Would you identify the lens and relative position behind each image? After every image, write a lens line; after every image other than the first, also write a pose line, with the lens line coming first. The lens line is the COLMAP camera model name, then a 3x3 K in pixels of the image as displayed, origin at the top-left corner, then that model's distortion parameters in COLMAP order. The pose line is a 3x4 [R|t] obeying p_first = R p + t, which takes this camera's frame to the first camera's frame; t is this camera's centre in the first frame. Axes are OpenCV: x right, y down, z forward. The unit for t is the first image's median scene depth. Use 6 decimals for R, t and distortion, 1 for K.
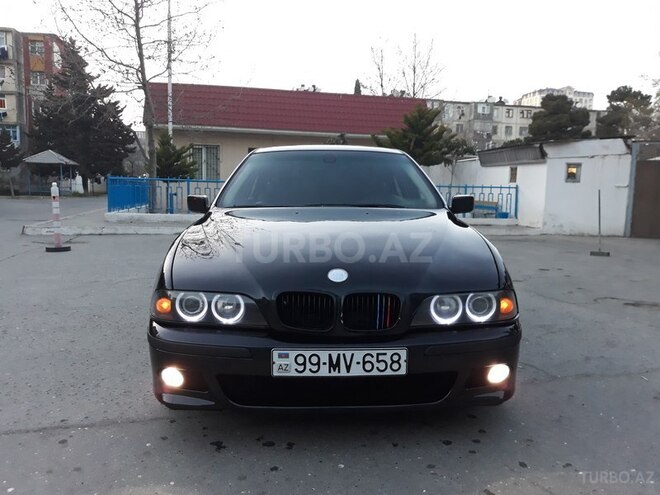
lens RADIAL K [[530.9, 0, 333.8], [0, 530.9, 251.7], [0, 0, 1]] dist [-0.005801, -0.018326]
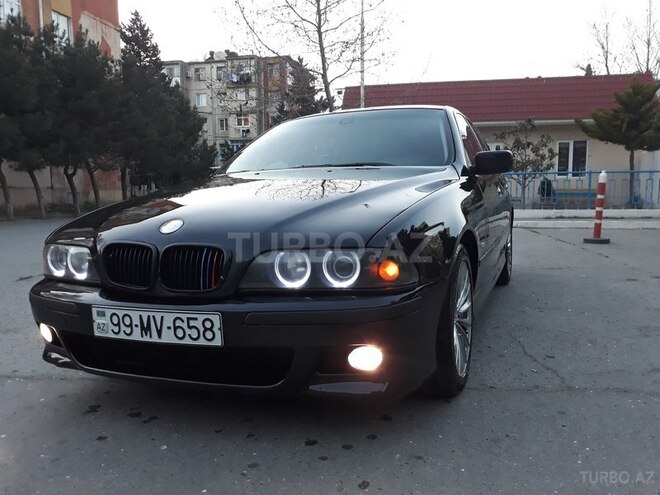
lens RADIAL K [[530.9, 0, 337.7], [0, 530.9, 262.2], [0, 0, 1]] dist [-0.005801, -0.018326]
pose [[0.923169, 0.018292, -0.383960, 0.607266], [-0.011956, 0.999750, 0.018883, 0.086356], [0.384209, -0.012841, 0.923157, 0.326891]]
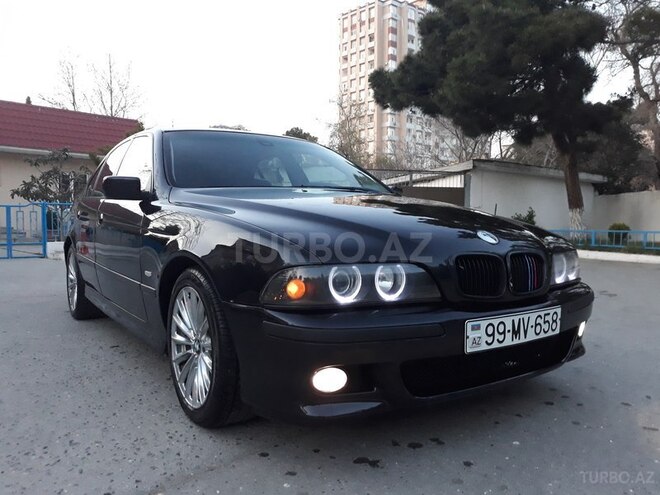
lens RADIAL K [[530.9, 0, 325.5], [0, 530.9, 267.2], [0, 0, 1]] dist [-0.005801, -0.018326]
pose [[0.854474, -0.054808, 0.516596, -0.731687], [0.069181, 0.997567, -0.008593, 0.088300], [-0.514868, 0.043081, 0.856186, 0.382847]]
